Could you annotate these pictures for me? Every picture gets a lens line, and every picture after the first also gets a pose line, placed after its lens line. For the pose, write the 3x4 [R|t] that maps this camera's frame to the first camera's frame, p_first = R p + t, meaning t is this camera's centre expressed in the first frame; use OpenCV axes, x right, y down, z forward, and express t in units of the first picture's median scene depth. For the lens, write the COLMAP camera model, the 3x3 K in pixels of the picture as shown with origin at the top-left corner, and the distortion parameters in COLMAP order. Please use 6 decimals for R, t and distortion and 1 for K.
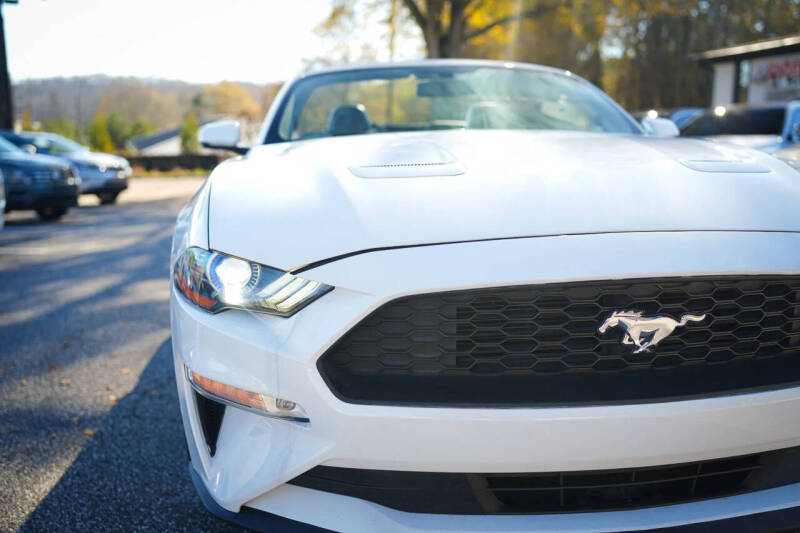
lens RADIAL K [[769.0, 0, 397.4], [0, 769.0, 266.6], [0, 0, 1]] dist [-0.168318, 0.240334]
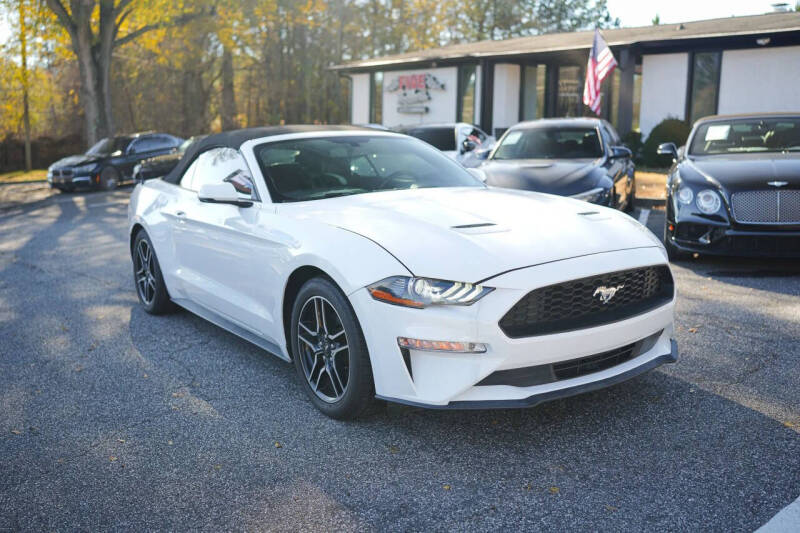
lens RADIAL K [[771.3, 0, 400.0], [0, 771.3, 266.5], [0, 0, 1]] dist [-0.184395, 0.240218]
pose [[0.875249, -0.080583, 0.476912, -1.129448], [0.076159, 0.996684, 0.028637, -0.098147], [-0.477639, 0.011257, 0.878484, -0.662240]]
